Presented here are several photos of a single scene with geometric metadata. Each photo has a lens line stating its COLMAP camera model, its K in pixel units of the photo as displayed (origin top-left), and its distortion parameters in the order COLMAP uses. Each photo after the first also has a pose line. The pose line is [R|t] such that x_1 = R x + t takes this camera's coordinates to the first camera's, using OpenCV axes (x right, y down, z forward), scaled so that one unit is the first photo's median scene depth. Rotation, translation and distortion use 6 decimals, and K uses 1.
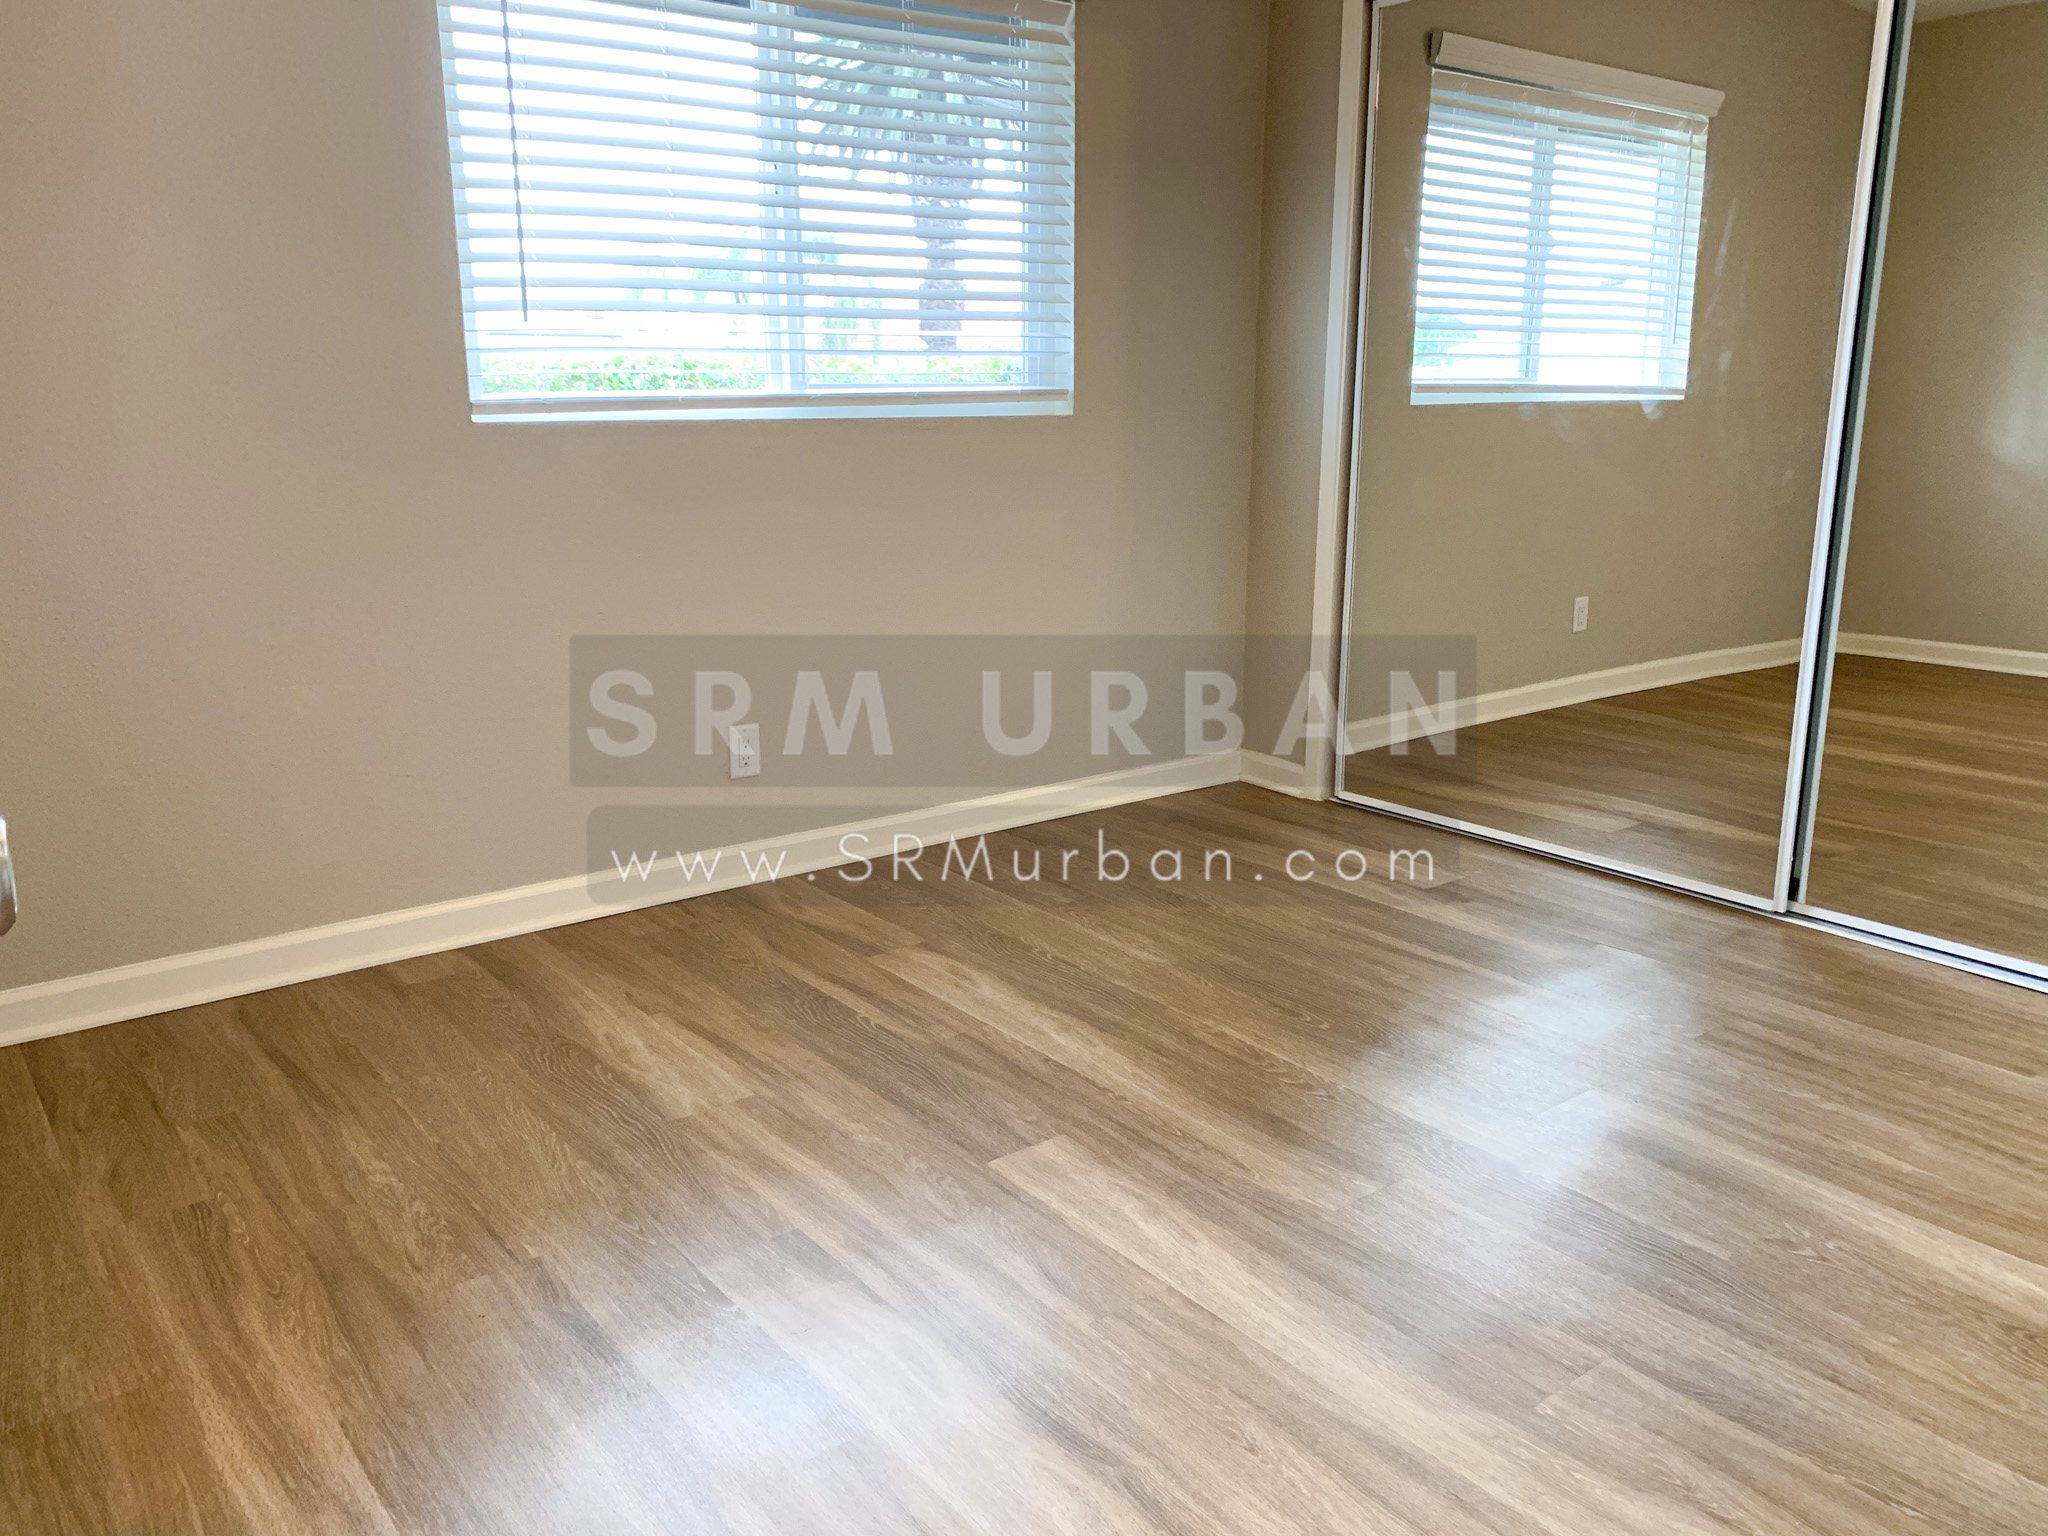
lens RADIAL K [[1562.5, 0, 1016.8], [0, 1562.5, 753.2], [0, 0, 1]] dist [0.038659, -0.037299]
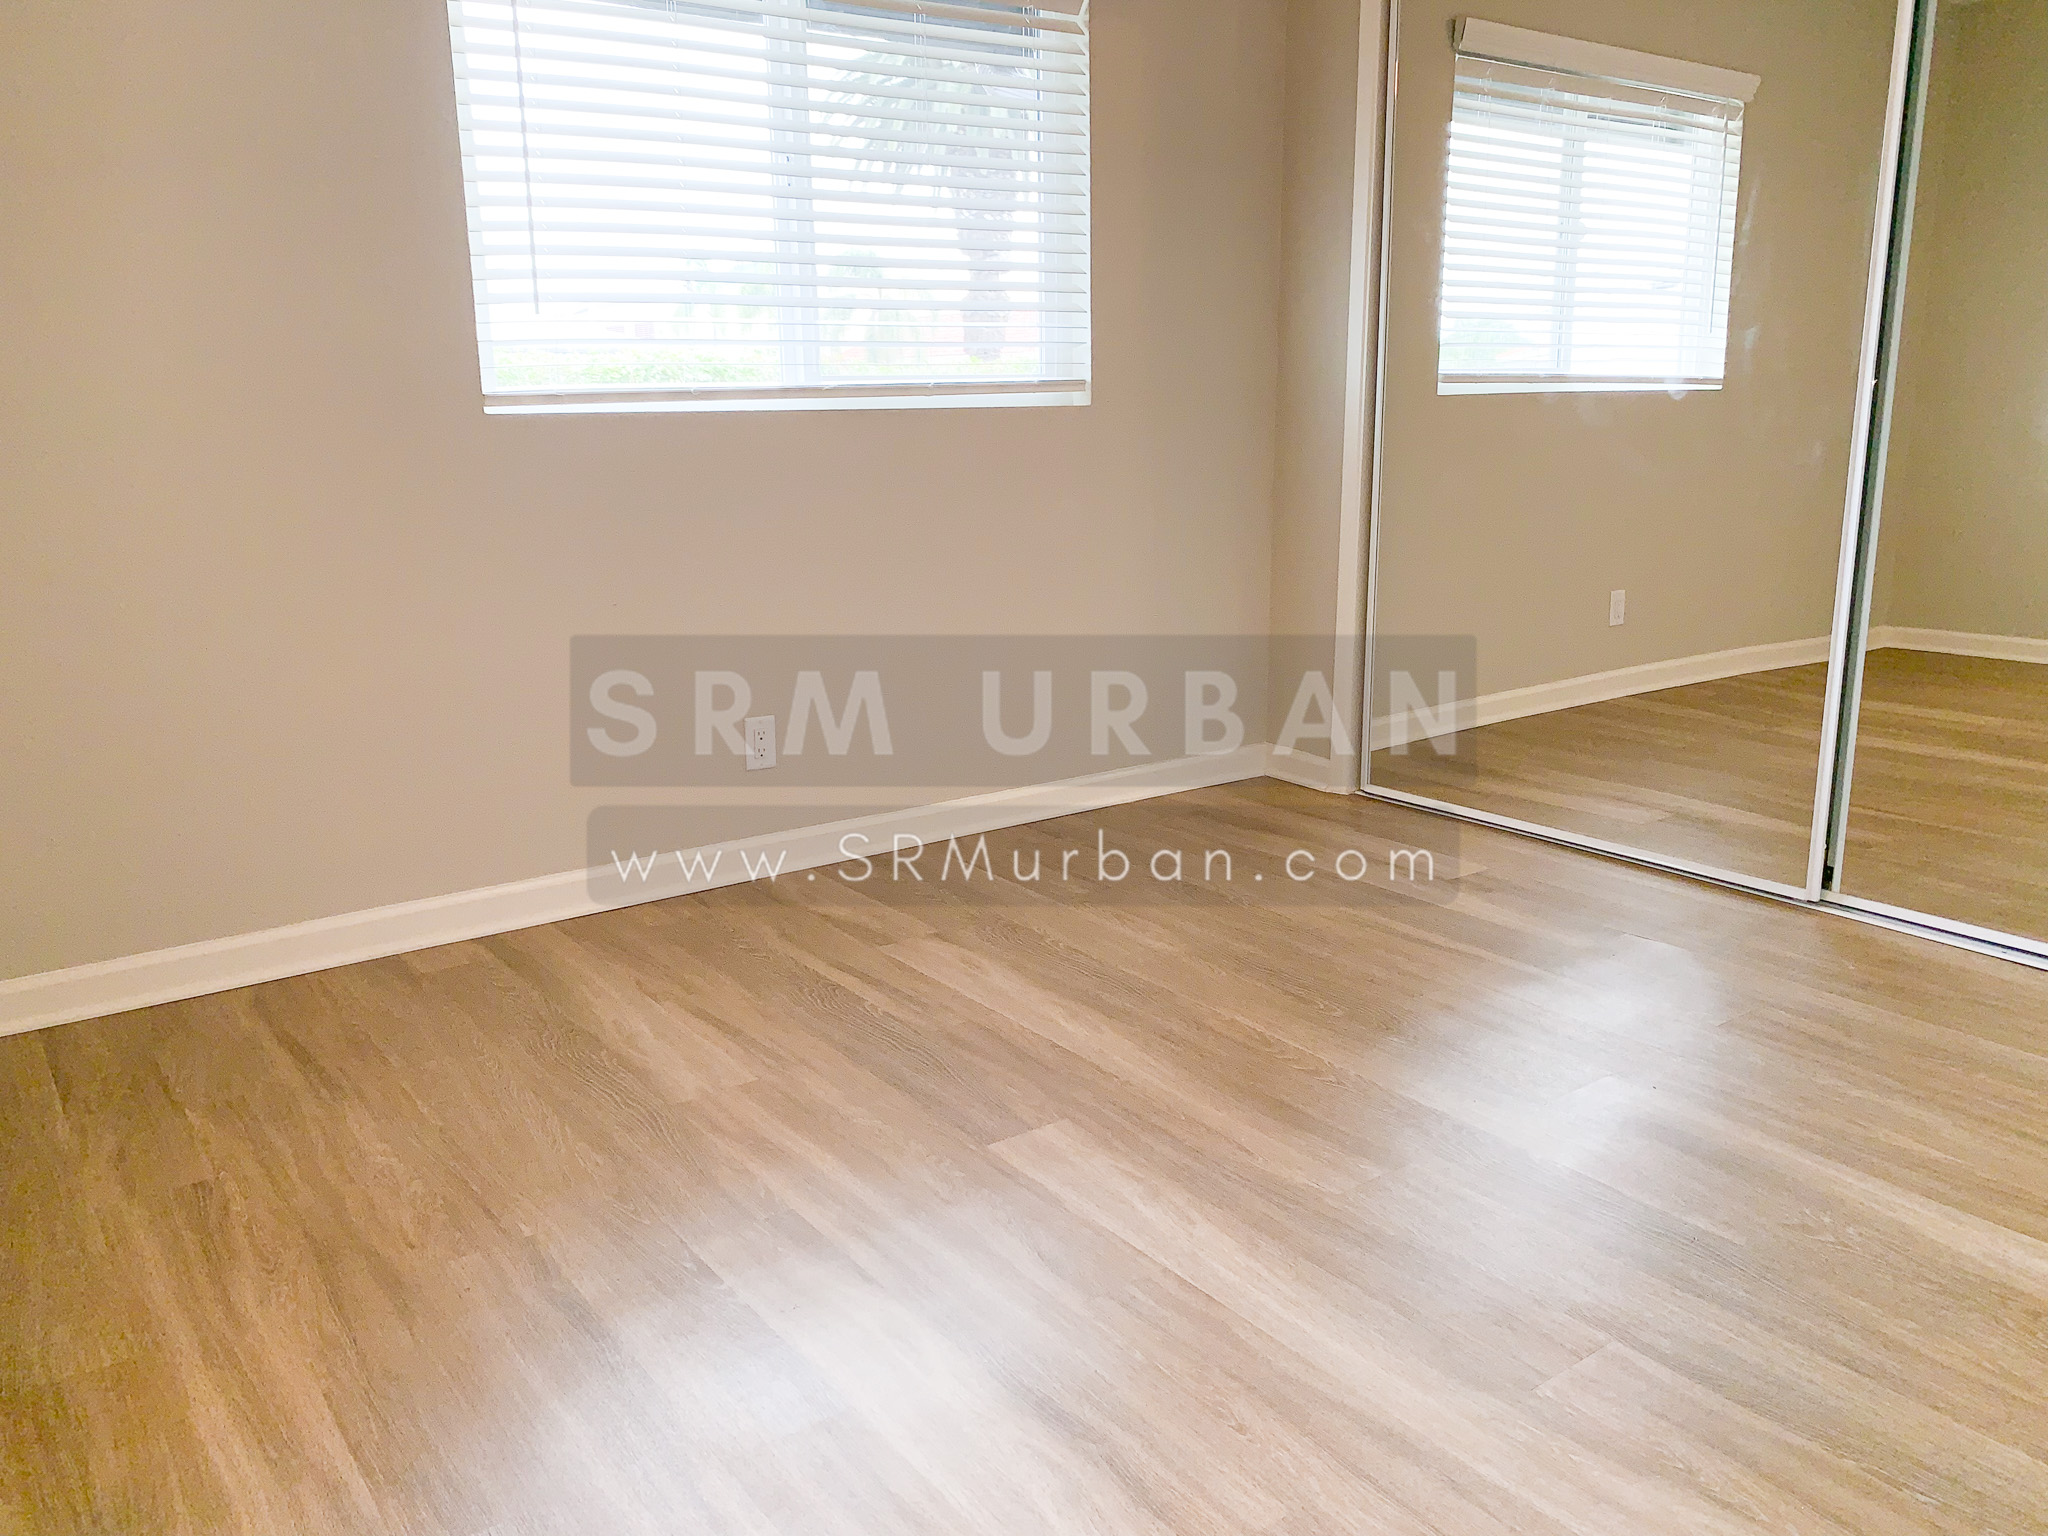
lens RADIAL K [[1562.5, 0, 1016.8], [0, 1562.5, 753.2], [0, 0, 1]] dist [0.038659, -0.037299]
pose [[0.999441, -0.005073, -0.033046, 0.032537], [0.004750, 0.999940, -0.009858, 0.022521], [0.033094, 0.009696, 0.999405, 0.009661]]
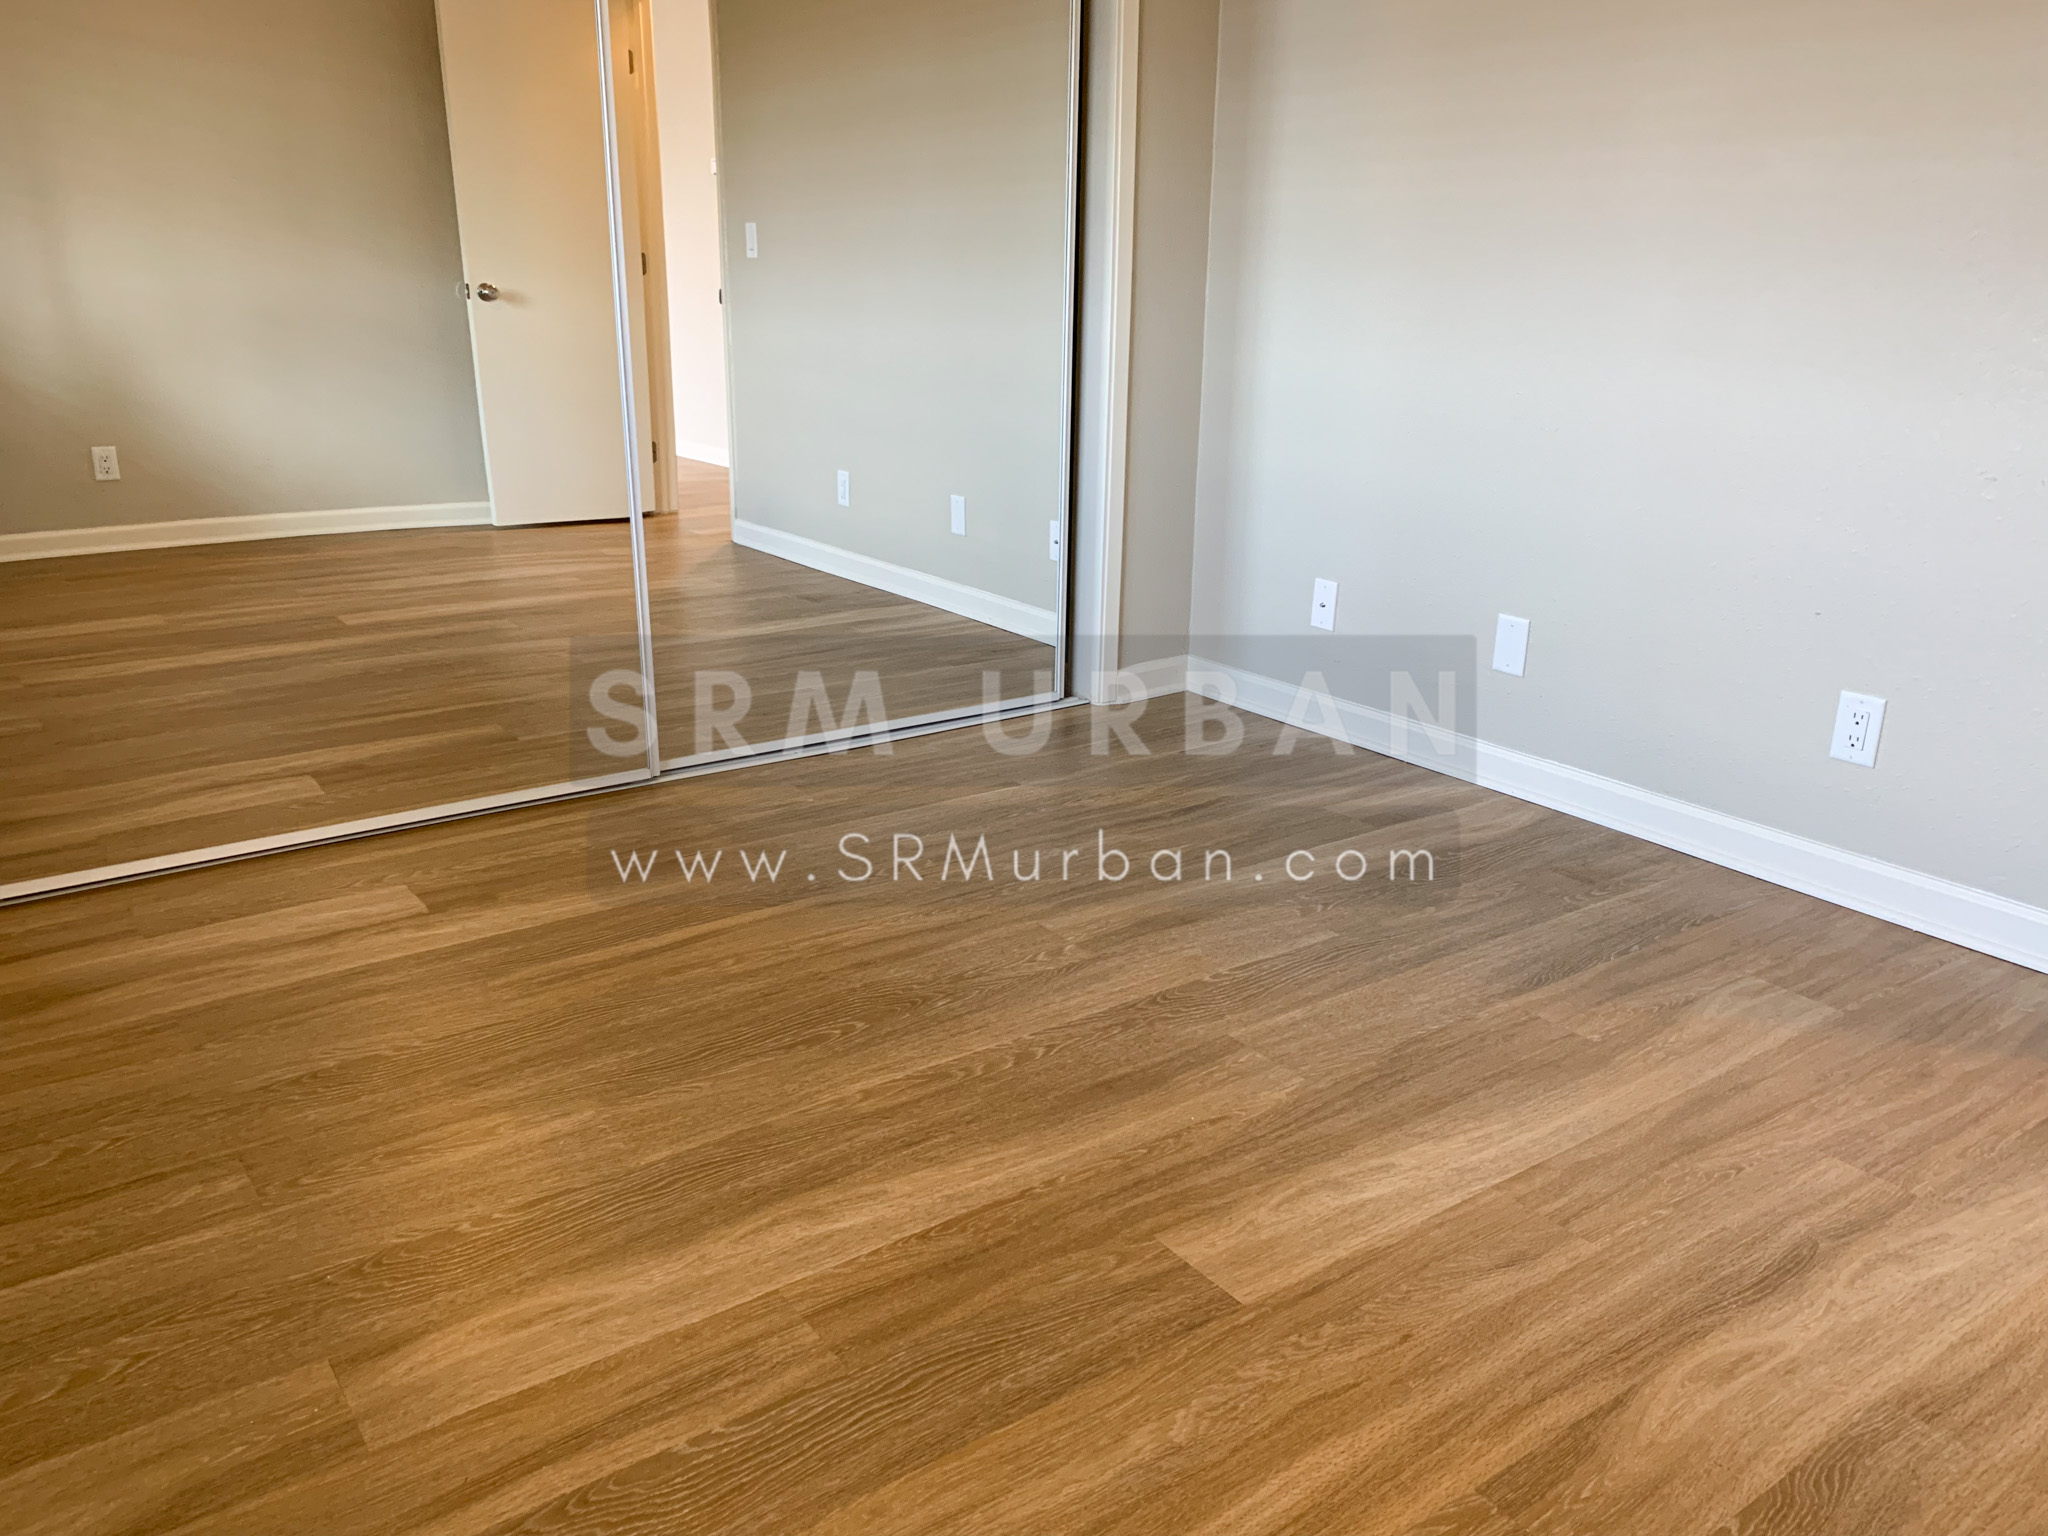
lens RADIAL K [[1562.5, 0, 1016.8], [0, 1562.5, 753.2], [0, 0, 1]] dist [0.038659, -0.037299]
pose [[0.038371, -0.294885, 0.954762, -0.603632], [0.224813, 0.933519, 0.279289, -0.186129], [-0.973646, 0.203926, 0.102114, 0.935660]]
